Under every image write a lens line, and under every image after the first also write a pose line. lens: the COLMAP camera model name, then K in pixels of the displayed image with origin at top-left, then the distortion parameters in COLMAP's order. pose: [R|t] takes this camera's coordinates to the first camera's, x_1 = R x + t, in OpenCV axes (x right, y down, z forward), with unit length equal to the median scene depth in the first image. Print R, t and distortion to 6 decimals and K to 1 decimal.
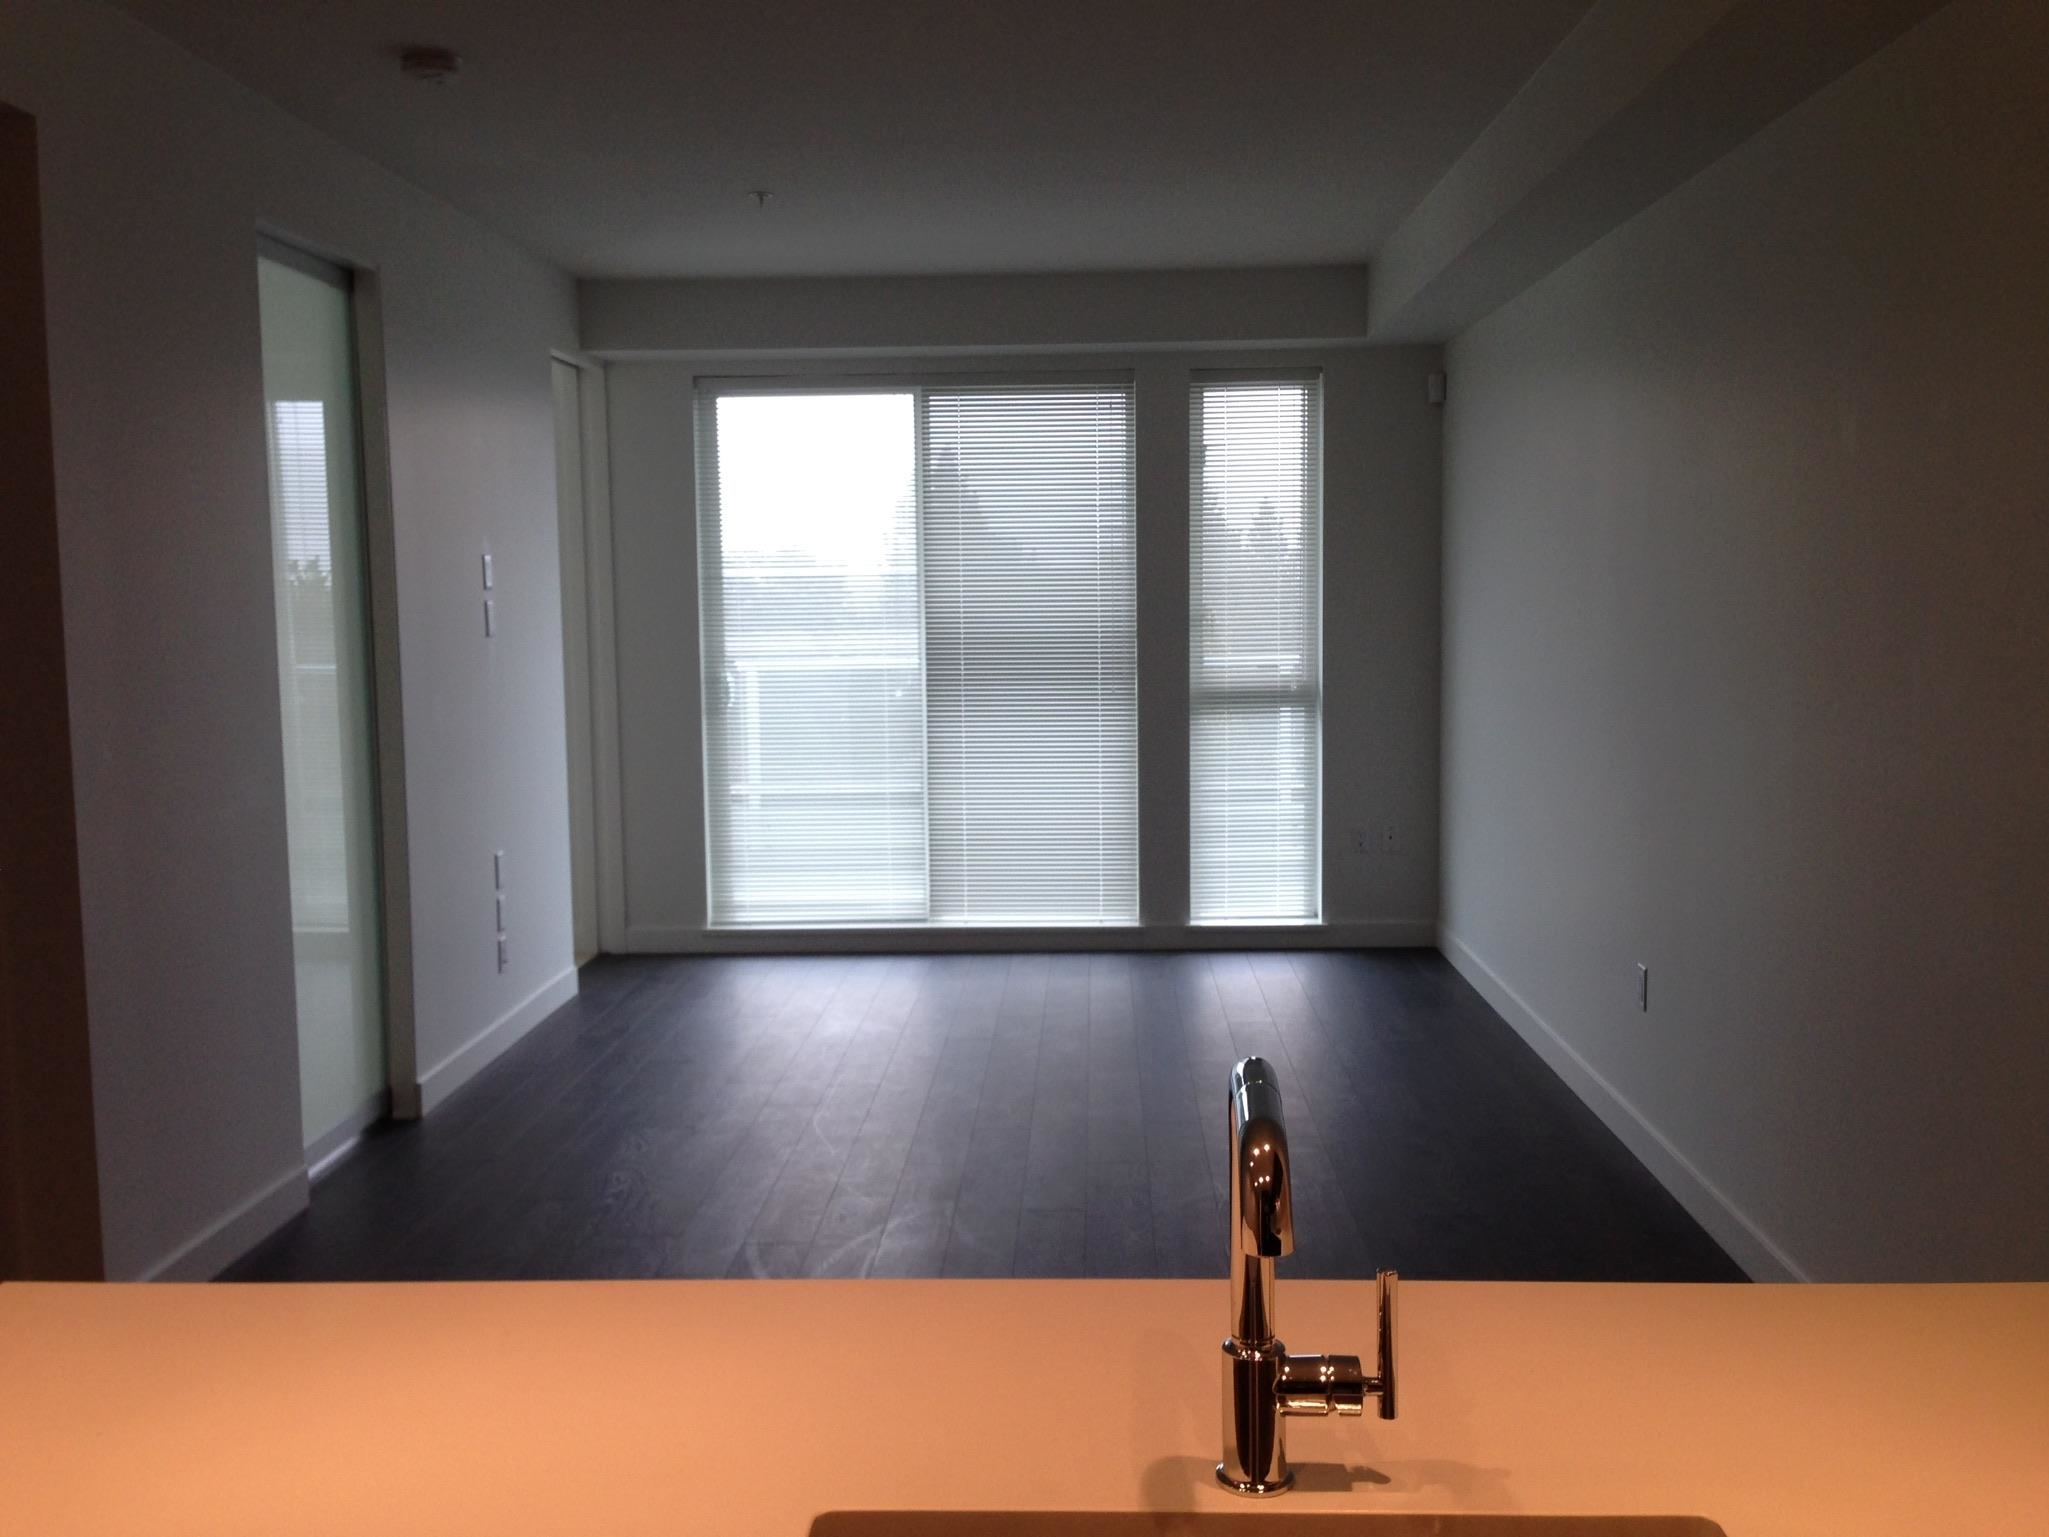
lens RADIAL K [[1899.2, 0, 1047.0], [0, 1899.2, 767.1], [0, 0, 1]] dist [0.023623, 0.009916]
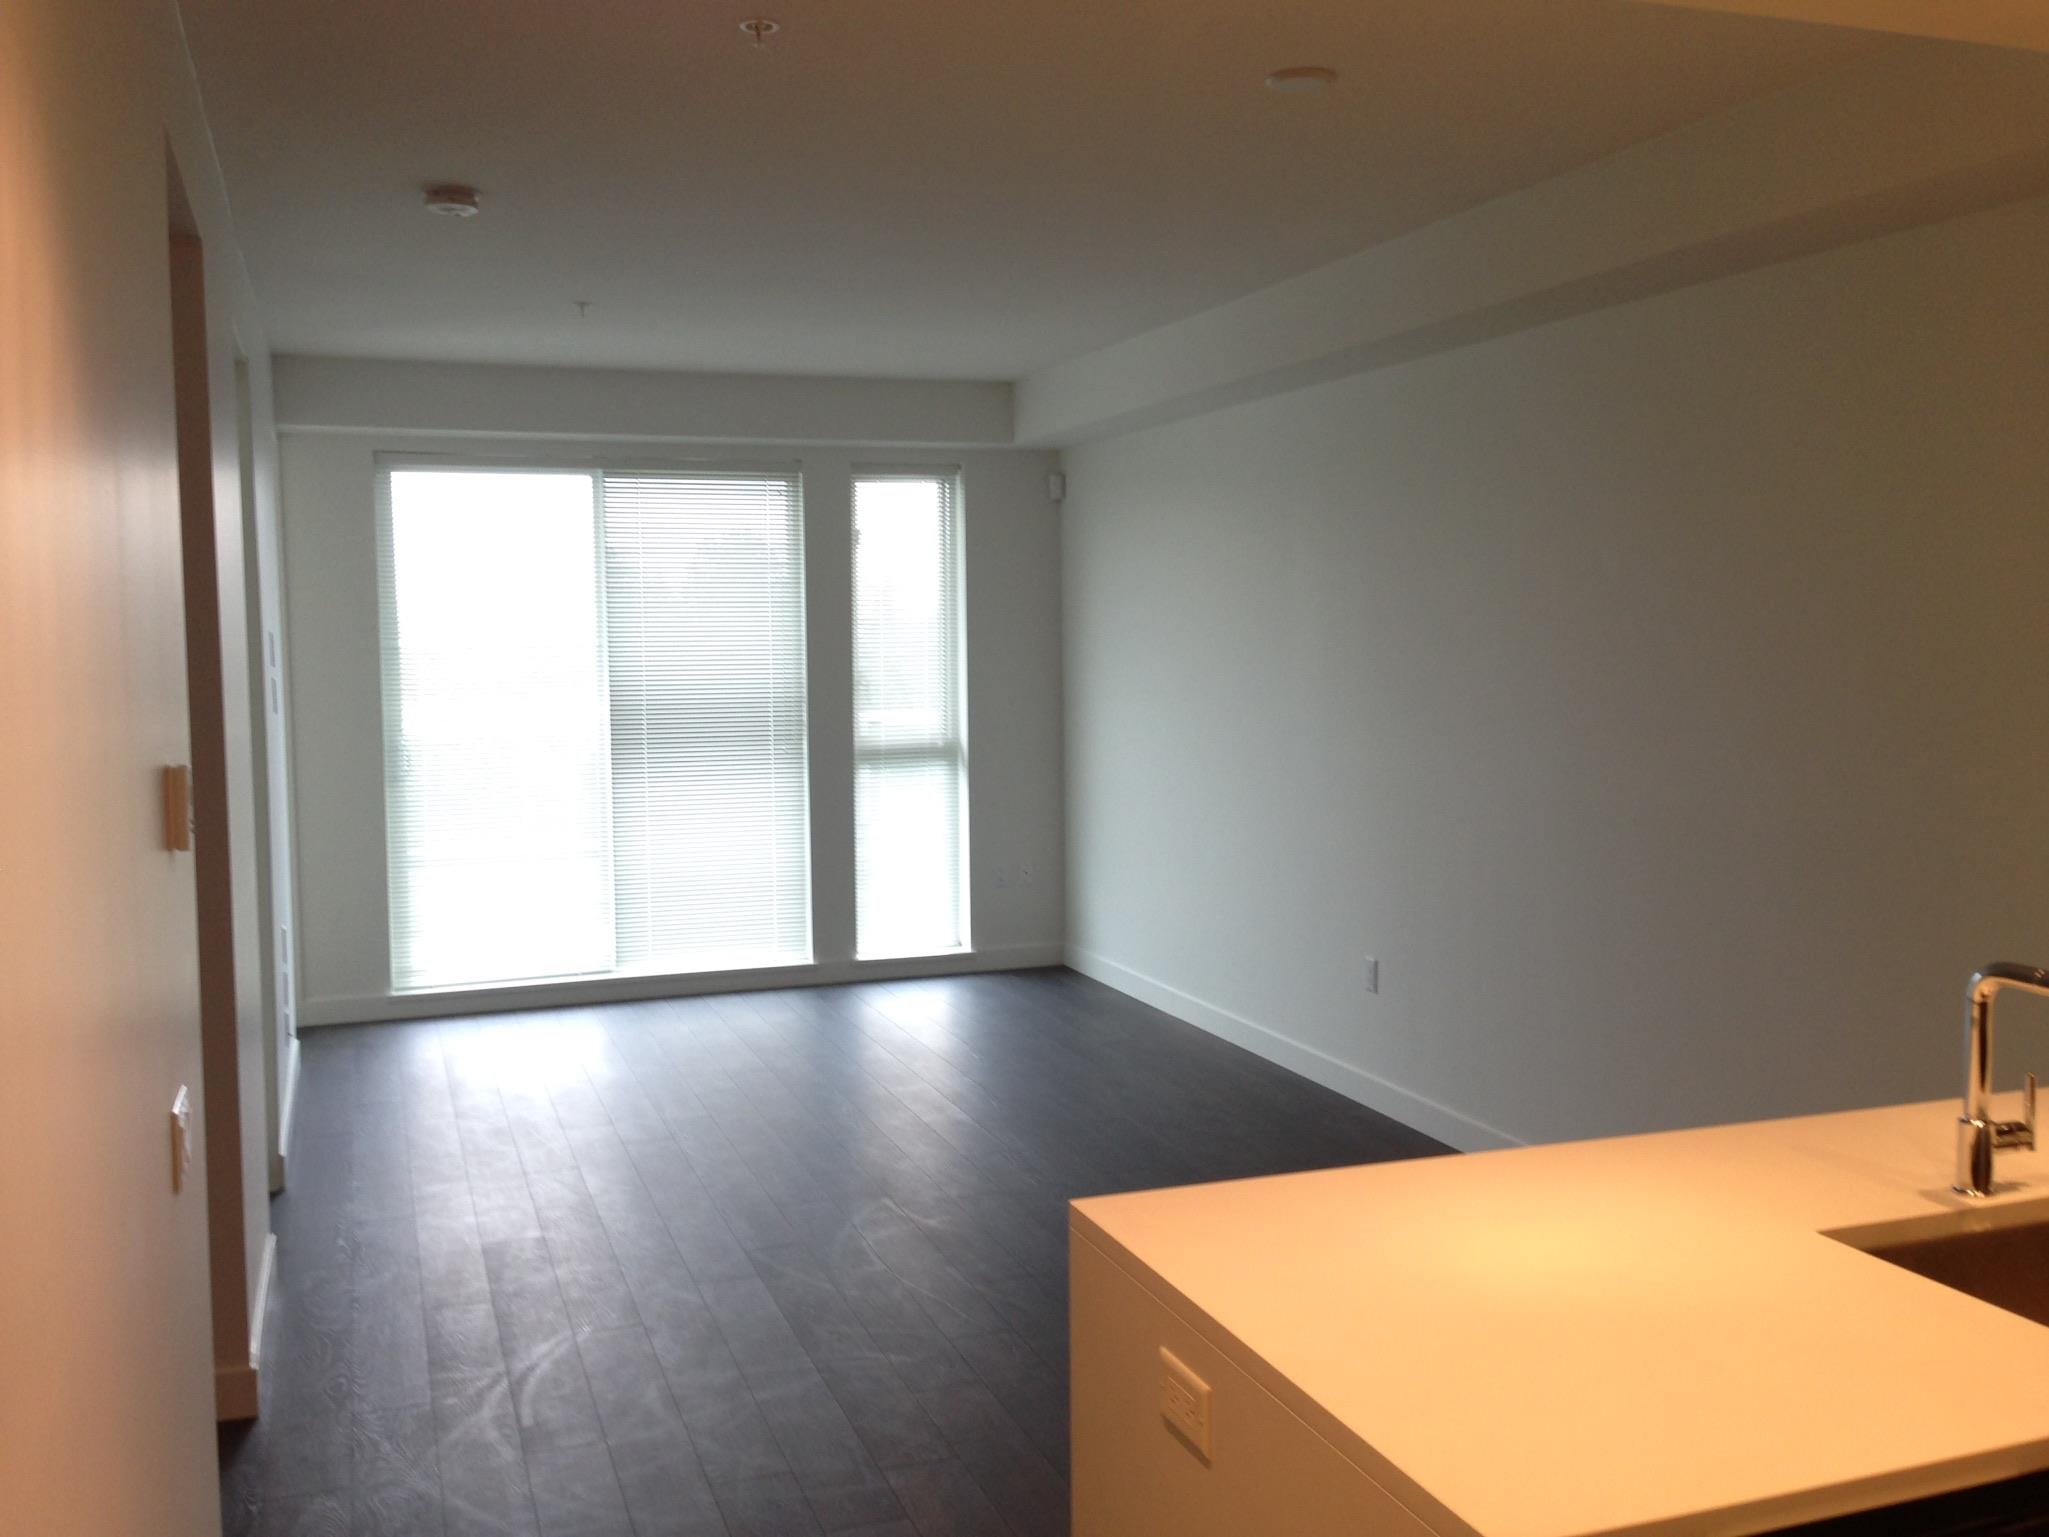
lens RADIAL K [[1873.8, 0, 1029.1], [0, 1873.8, 762.7], [0, 0, 1]] dist [0.102086, -0.163444]
pose [[0.932423, -0.024988, 0.360505, -0.226357], [0.034605, 0.999196, -0.020246, -0.006216], [-0.359709, 0.031353, 0.932538, -0.066107]]
